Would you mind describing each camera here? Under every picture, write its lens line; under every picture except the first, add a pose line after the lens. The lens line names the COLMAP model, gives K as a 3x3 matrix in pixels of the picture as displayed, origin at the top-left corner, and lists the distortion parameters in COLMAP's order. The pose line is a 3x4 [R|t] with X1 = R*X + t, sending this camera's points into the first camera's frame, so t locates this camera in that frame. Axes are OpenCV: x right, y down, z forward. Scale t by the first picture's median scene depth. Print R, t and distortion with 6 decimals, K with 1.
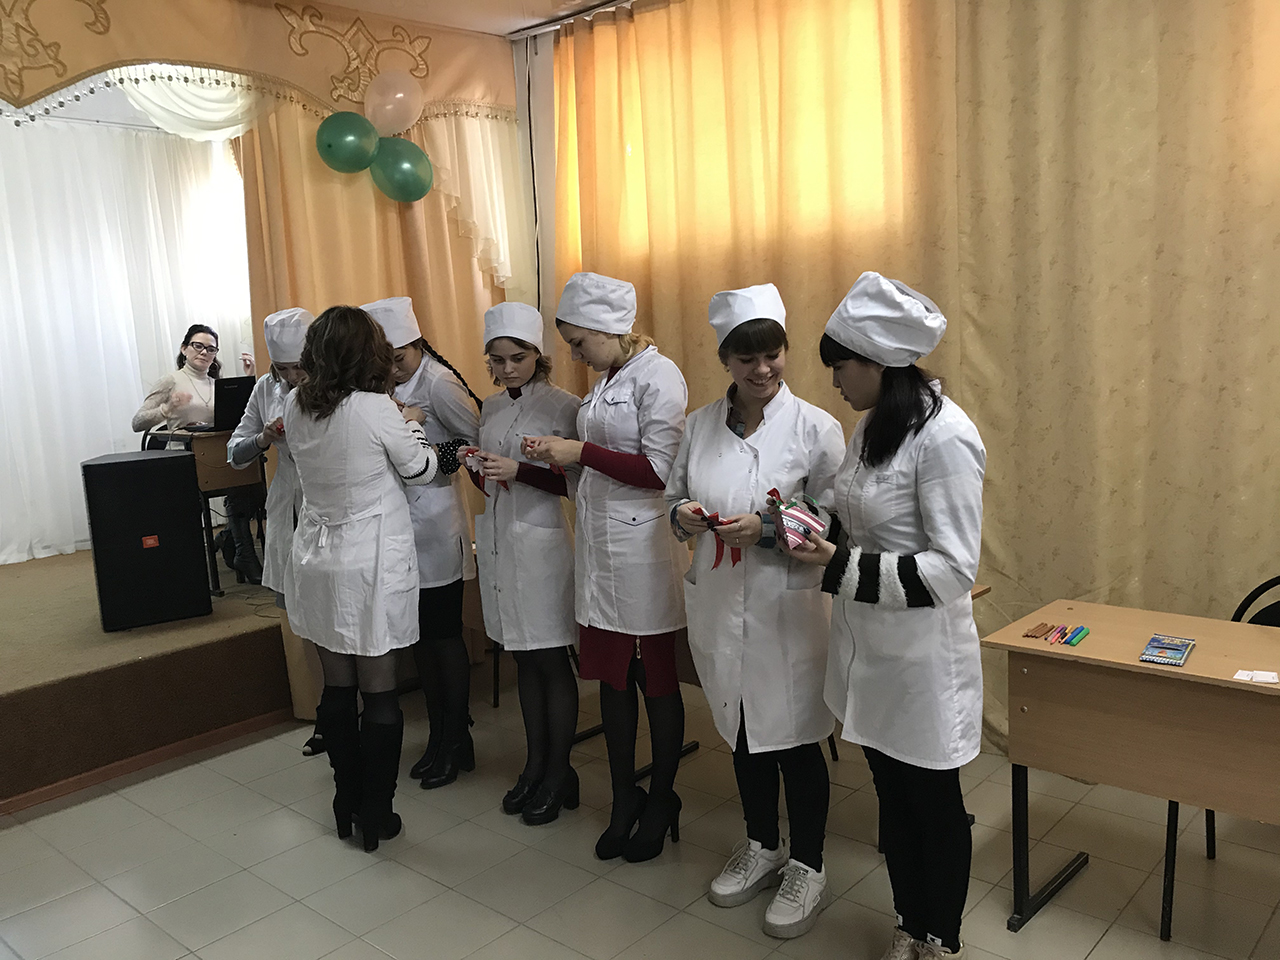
lens RADIAL K [[1048.8, 0, 650.9], [0, 1048.8, 476.1], [0, 0, 1]] dist [-0.000252, -0.006313]
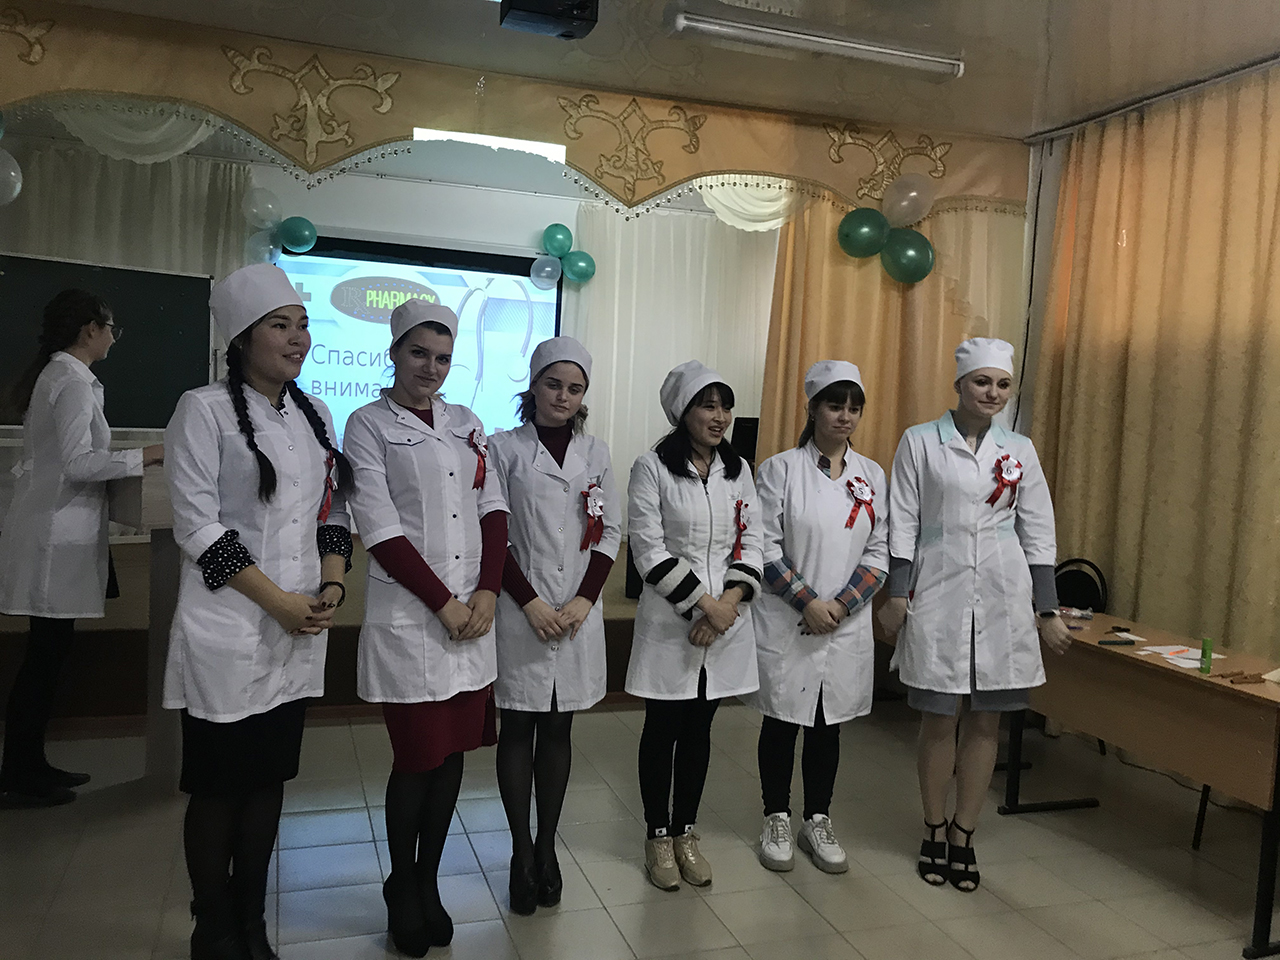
lens RADIAL K [[1052.0, 0, 631.9], [0, 1052.0, 480.7], [0, 0, 1]] dist [0.001618, -0.009994]
pose [[0.862136, 0.129844, -0.489756, 0.110178], [-0.159136, 0.987085, -0.018436, 0.027785], [0.481037, 0.093832, 0.871664, -0.155875]]
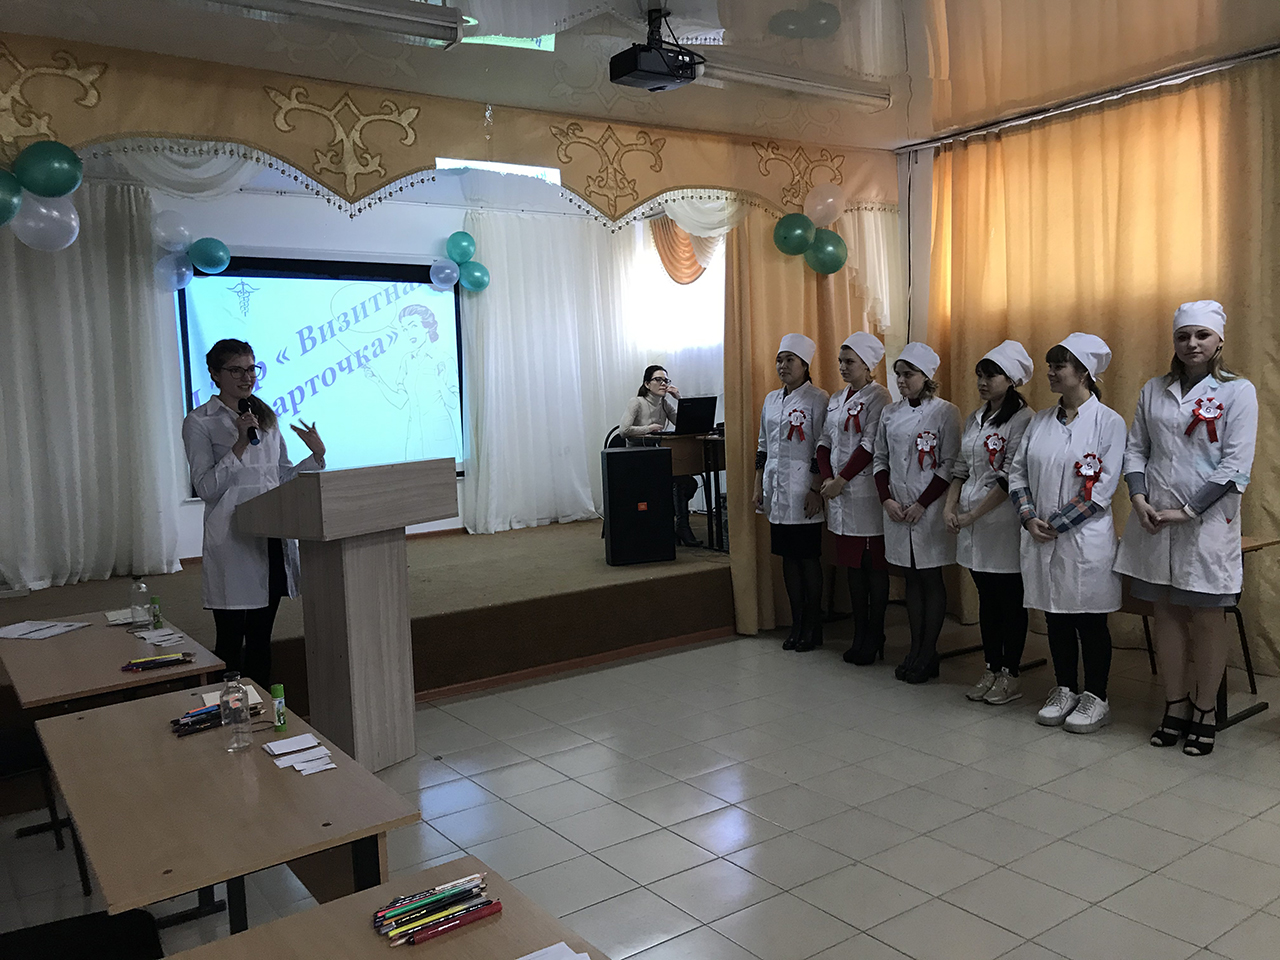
lens RADIAL K [[1048.8, 0, 650.9], [0, 1048.8, 476.1], [0, 0, 1]] dist [-0.000252, -0.006313]
pose [[0.973796, 0.032133, -0.225142, -0.144772], [-0.041946, 0.998361, -0.038937, 0.078853], [0.223522, 0.047361, 0.973548, -0.432480]]
